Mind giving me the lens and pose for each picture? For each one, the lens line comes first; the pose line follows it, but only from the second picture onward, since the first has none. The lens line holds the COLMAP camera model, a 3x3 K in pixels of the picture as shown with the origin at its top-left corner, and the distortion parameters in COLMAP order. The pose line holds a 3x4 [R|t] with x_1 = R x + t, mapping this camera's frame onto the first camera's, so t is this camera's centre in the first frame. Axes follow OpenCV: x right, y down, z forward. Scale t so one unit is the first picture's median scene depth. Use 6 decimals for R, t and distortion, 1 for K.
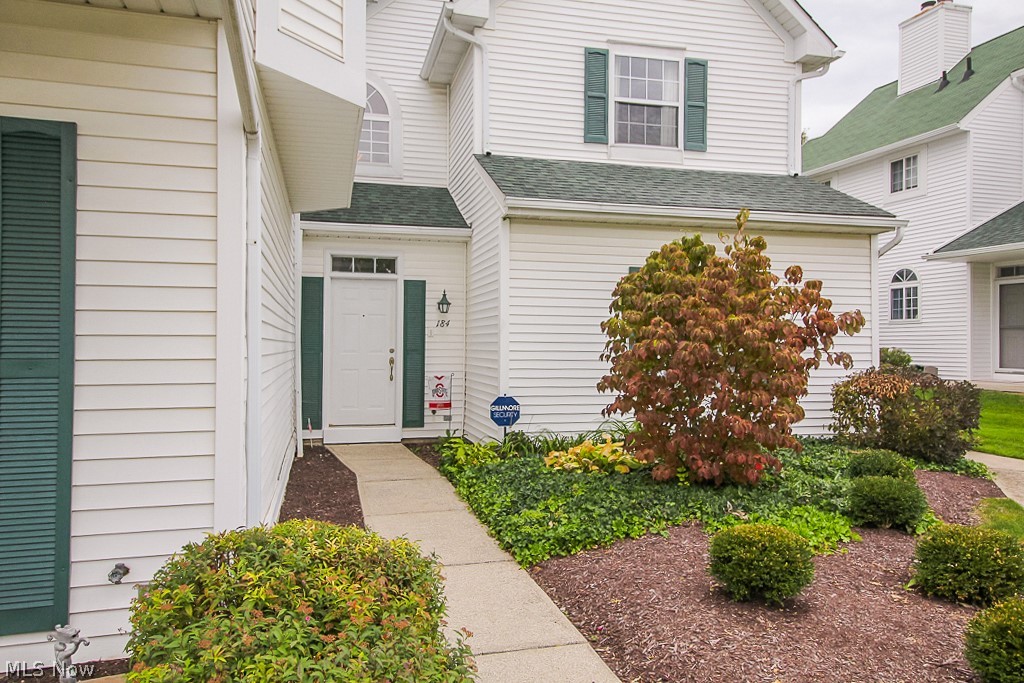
lens RADIAL K [[723.4, 0, 512.8], [0, 723.4, 338.4], [0, 0, 1]] dist [0.033313, 0.000594]
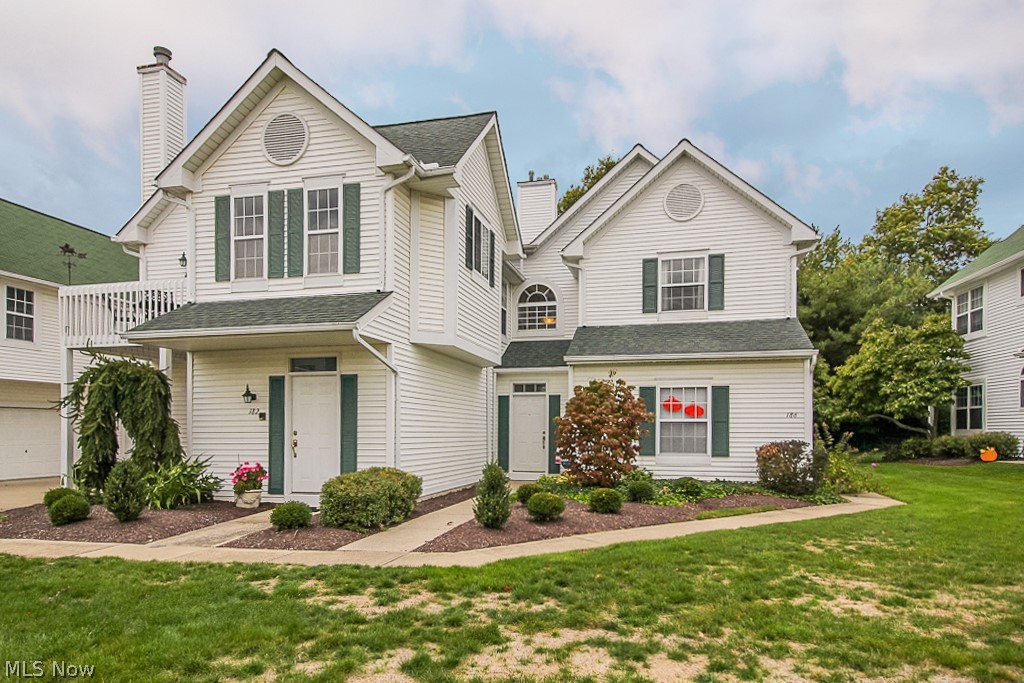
lens RADIAL K [[659.6, 0, 506.6], [0, 659.6, 435.2], [0, 0, 1]] dist [0.025453, 0.003430]
pose [[0.877085, 0.000814, -0.480335, 0.570701], [0.005159, 0.999925, 0.011115, 0.003545], [0.480308, -0.012227, 0.877015, -0.548468]]
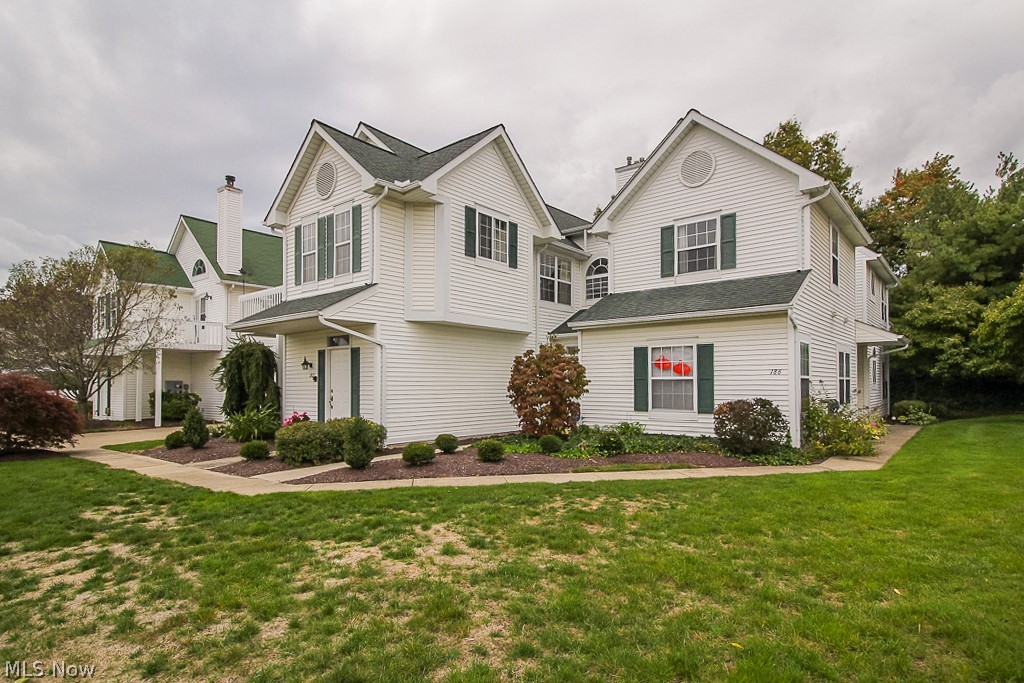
lens RADIAL K [[554.4, 0, 507.1], [0, 554.4, 379.7], [0, 0, 1]] dist [0.020934, 0.000331]
pose [[0.584503, -0.011202, -0.811314, 1.016025], [0.011134, 0.999921, -0.005784, -0.003732], [0.811315, -0.005653, 0.584582, -0.157106]]
